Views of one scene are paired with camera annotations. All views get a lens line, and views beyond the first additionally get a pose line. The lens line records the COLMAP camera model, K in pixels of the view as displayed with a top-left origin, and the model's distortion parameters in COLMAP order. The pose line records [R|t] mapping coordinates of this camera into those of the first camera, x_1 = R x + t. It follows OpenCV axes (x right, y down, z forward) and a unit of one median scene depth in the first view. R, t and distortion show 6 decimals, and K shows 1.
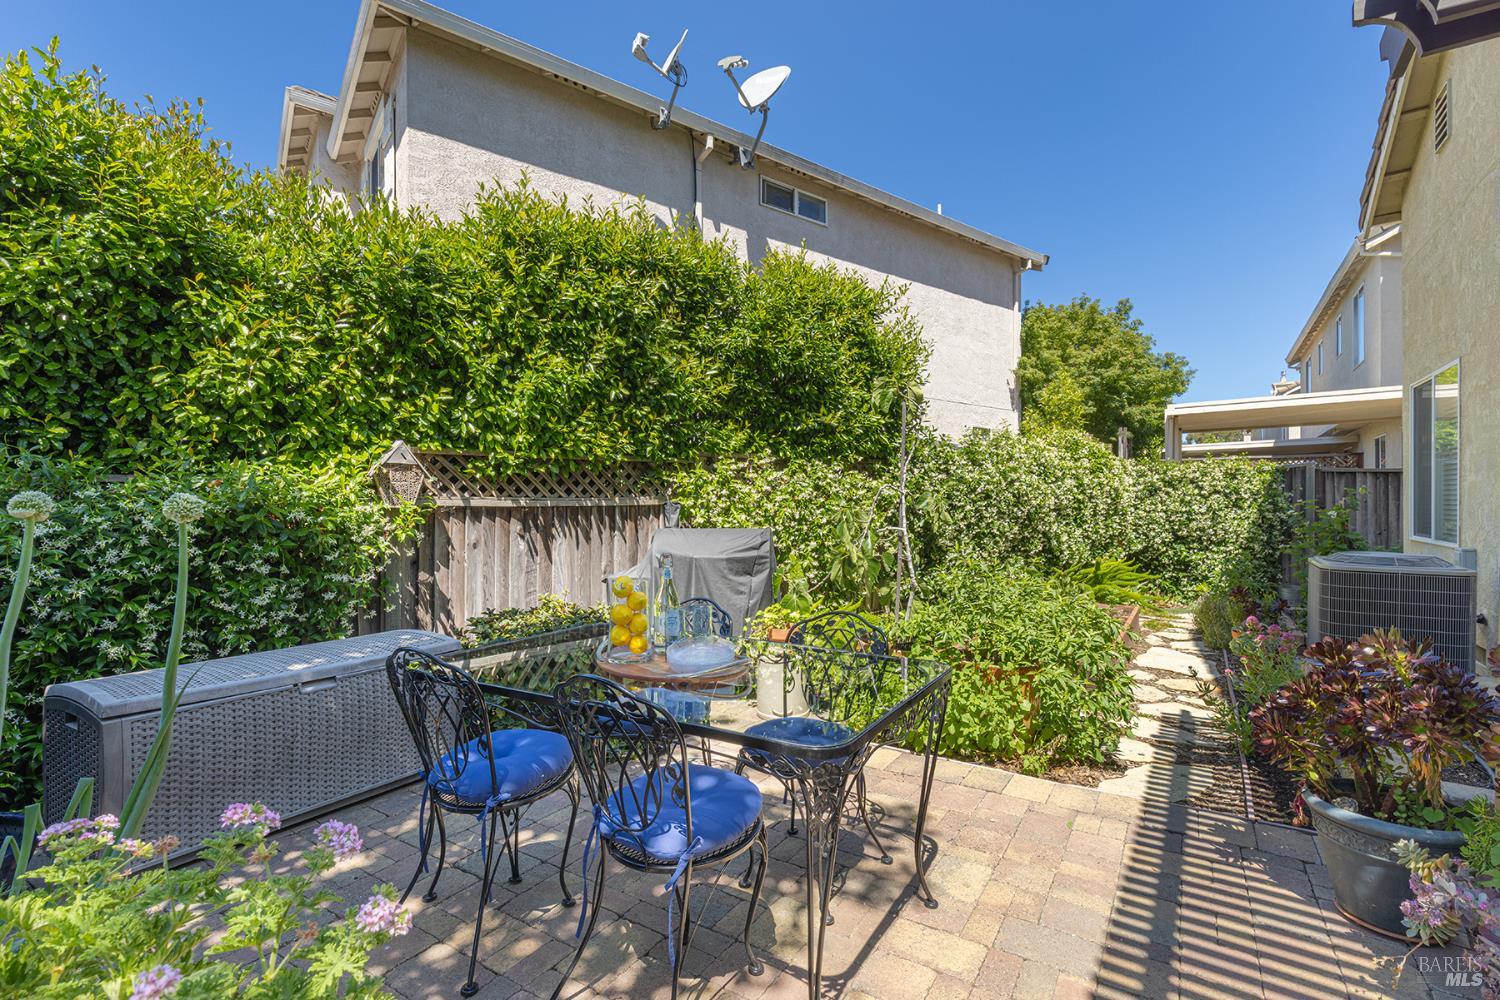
lens RADIAL K [[686.5, 0, 758.0], [0, 686.5, 503.6], [0, 0, 1]] dist [0.010863, -0.002612]
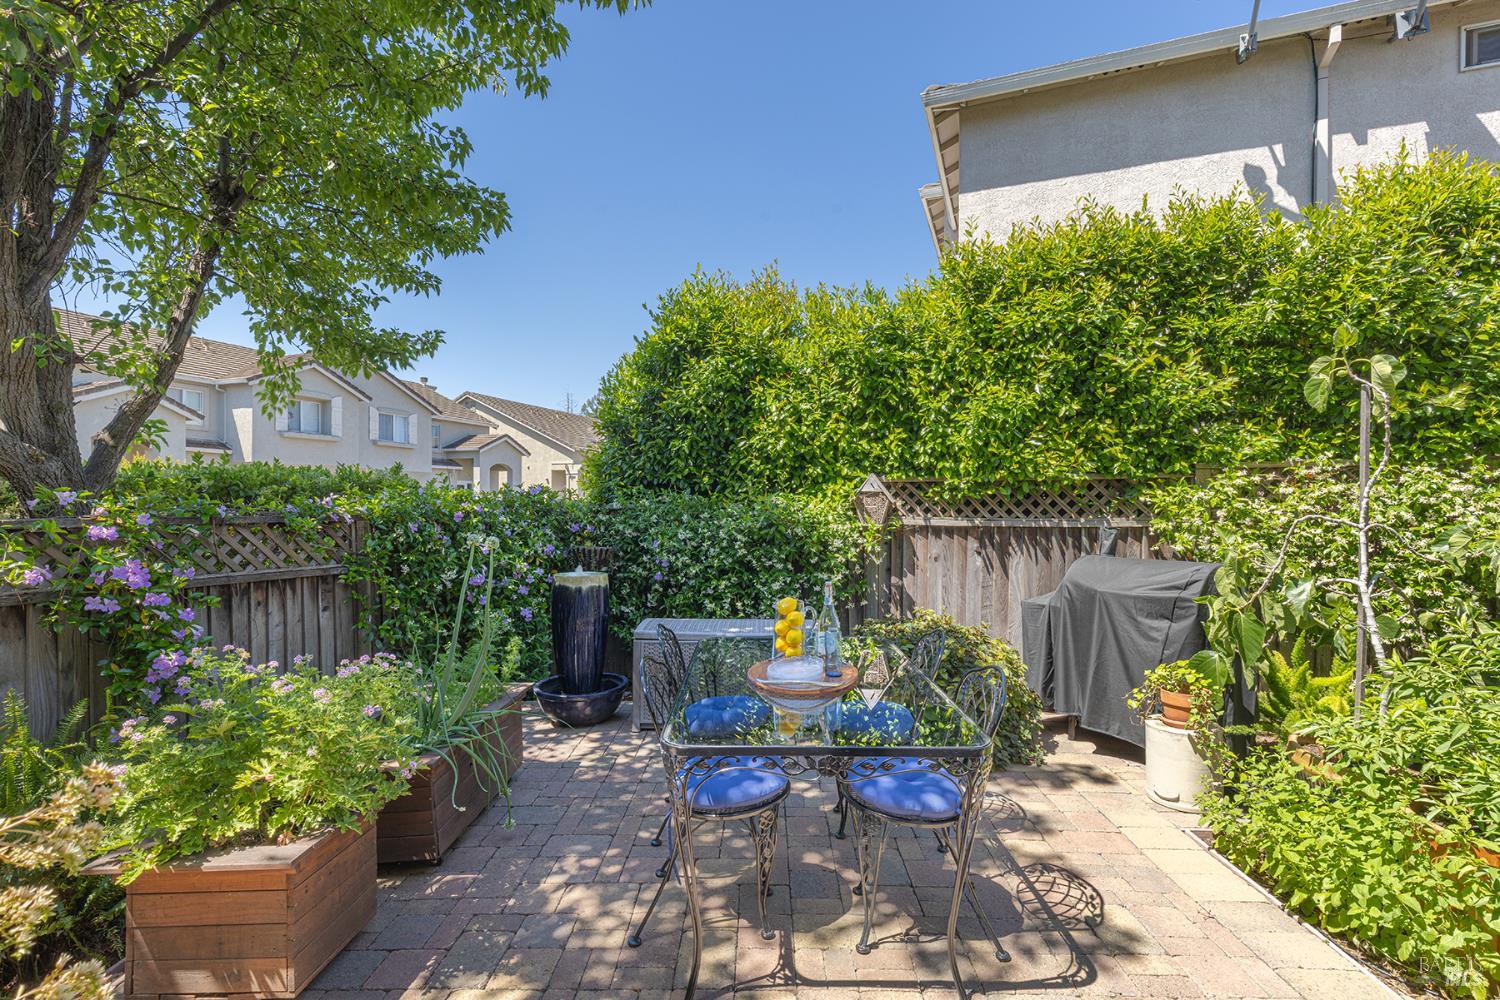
lens RADIAL K [[686.5, 0, 762.2], [0, 686.5, 504.0], [0, 0, 1]] dist [0.010863, -0.002612]
pose [[0.519230, 0.003113, -0.854629, 0.434469], [-0.002396, 0.999995, 0.002187, -0.034110], [0.854631, 0.000912, 0.519235, 0.151184]]
